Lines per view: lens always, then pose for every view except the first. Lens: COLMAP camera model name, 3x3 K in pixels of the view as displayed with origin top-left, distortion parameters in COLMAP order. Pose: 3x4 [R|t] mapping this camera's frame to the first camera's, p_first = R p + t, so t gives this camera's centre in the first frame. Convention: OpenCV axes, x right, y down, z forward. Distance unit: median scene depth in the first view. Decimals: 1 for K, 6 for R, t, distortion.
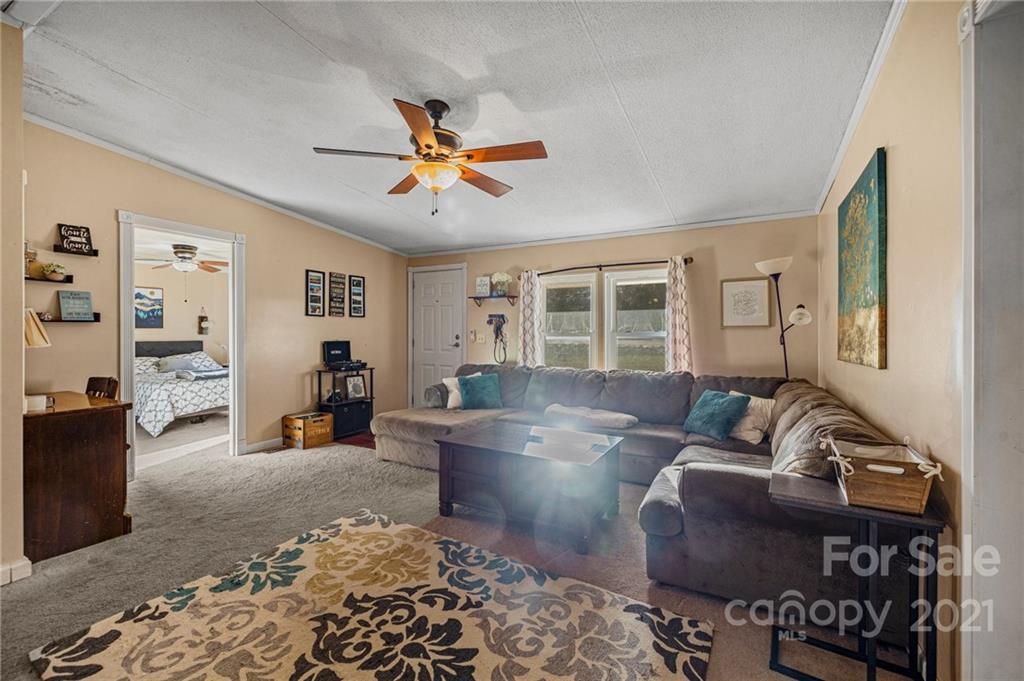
lens RADIAL K [[431.9, 0, 510.1], [0, 431.9, 331.1], [0, 0, 1]] dist [-0.002242, -0.000286]
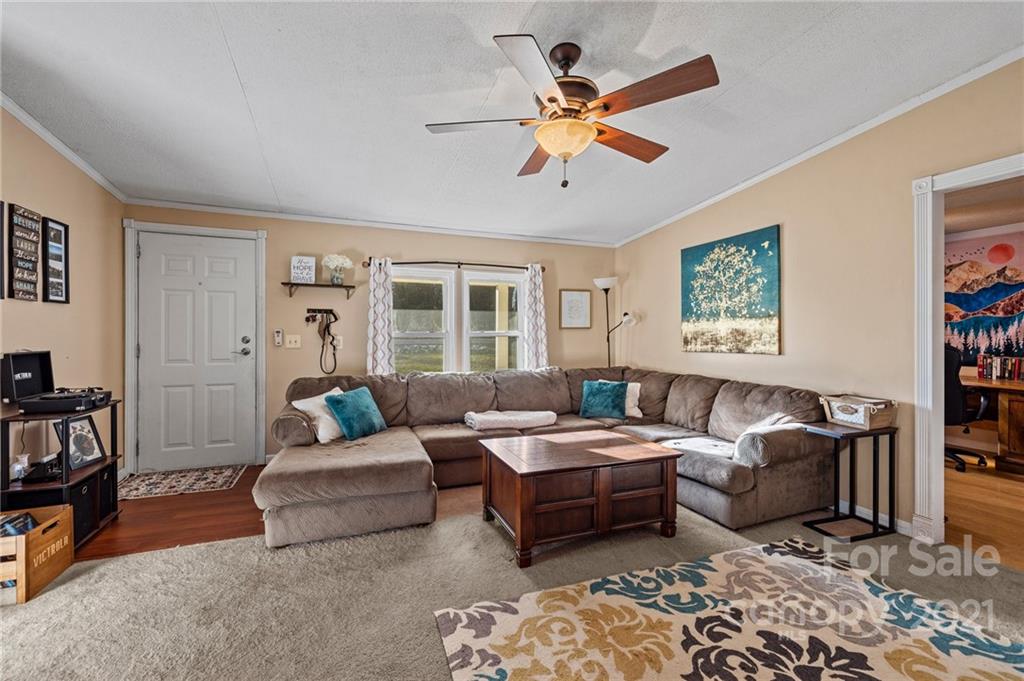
lens RADIAL K [[431.9, 0, 510.1], [0, 431.9, 331.1], [0, 0, 1]] dist [-0.002242, -0.000286]
pose [[0.627751, 0.000845, 0.778414, -0.821772], [-0.001668, 0.999999, 0.000259, -0.002170], [-0.778412, -0.001461, 0.627751, 0.554709]]
